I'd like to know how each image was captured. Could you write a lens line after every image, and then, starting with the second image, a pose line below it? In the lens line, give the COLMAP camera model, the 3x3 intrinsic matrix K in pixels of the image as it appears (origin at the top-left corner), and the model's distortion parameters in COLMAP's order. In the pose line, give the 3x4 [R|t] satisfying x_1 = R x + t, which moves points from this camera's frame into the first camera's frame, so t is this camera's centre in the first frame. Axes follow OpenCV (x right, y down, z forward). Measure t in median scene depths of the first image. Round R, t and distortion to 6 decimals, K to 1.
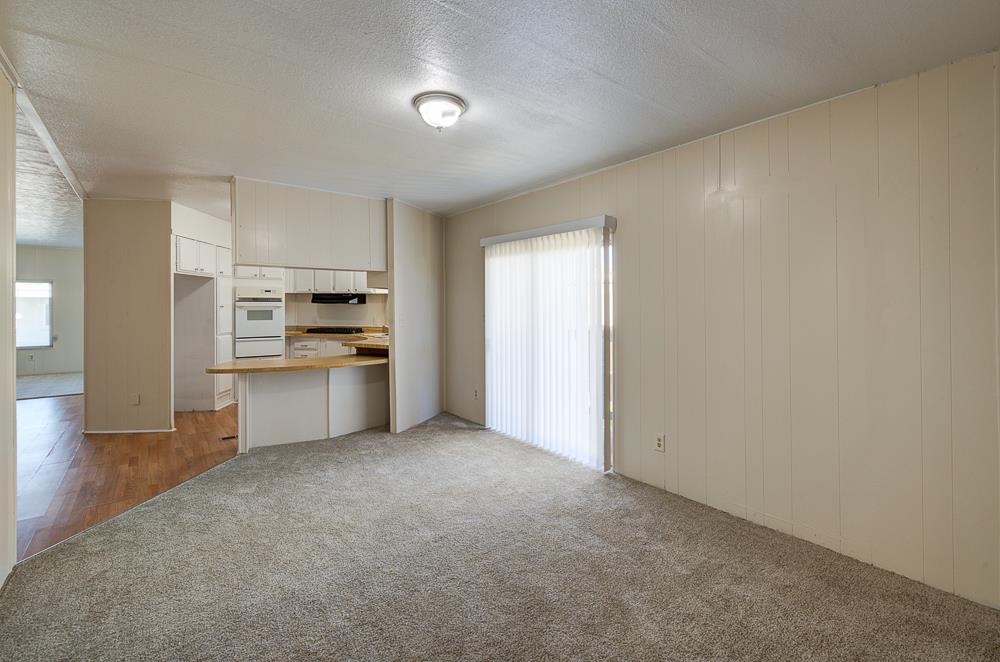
lens RADIAL K [[443.2, 0, 496.9], [0, 443.2, 320.9], [0, 0, 1]] dist [-0.002658, 0.001037]
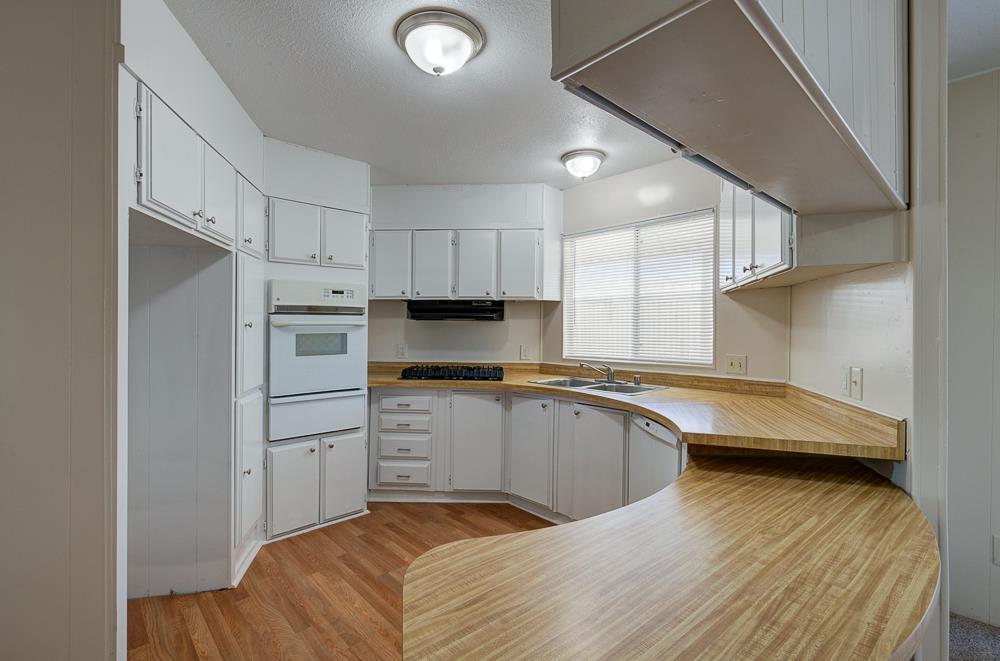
lens RADIAL K [[443.2, 0, 495.0], [0, 443.2, 332.4], [0, 0, 1]] dist [-0.002658, 0.001037]
pose [[0.996899, -0.000813, 0.078691, -0.401003], [0.002190, 0.999846, -0.017415, -0.017282], [-0.078665, 0.017533, 0.996747, 0.542591]]
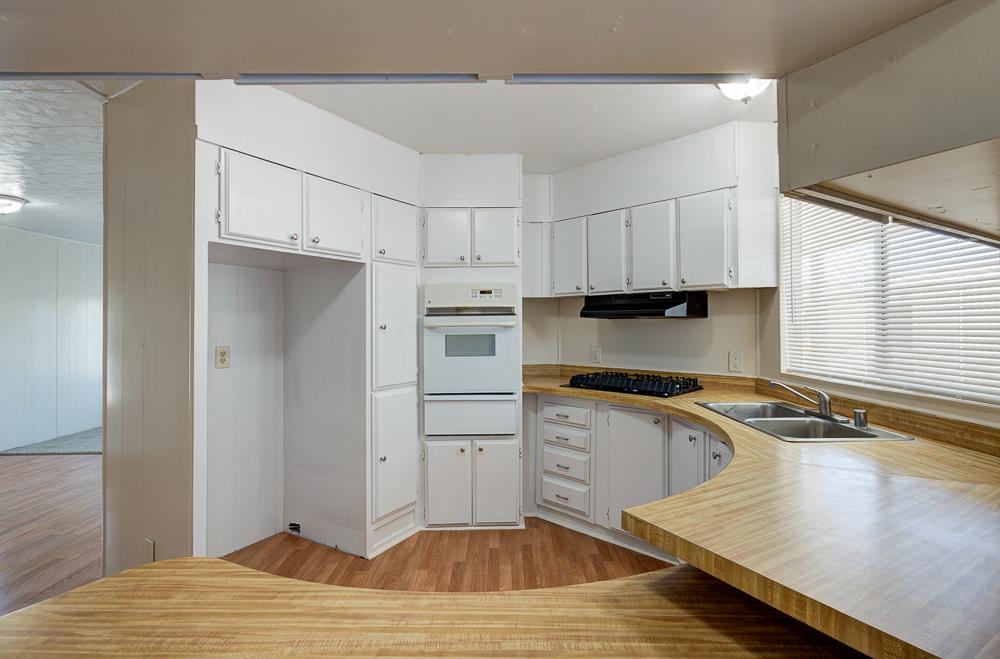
lens RADIAL K [[486.1, 0, 520.1], [0, 486.1, 322.7], [0, 0, 1]] dist [-0.006064, 0.002012]
pose [[0.807844, -0.010924, -0.589295, -0.202985], [-0.010295, 0.999414, -0.032640, -0.020903], [0.589306, 0.032435, 0.807259, 0.638010]]
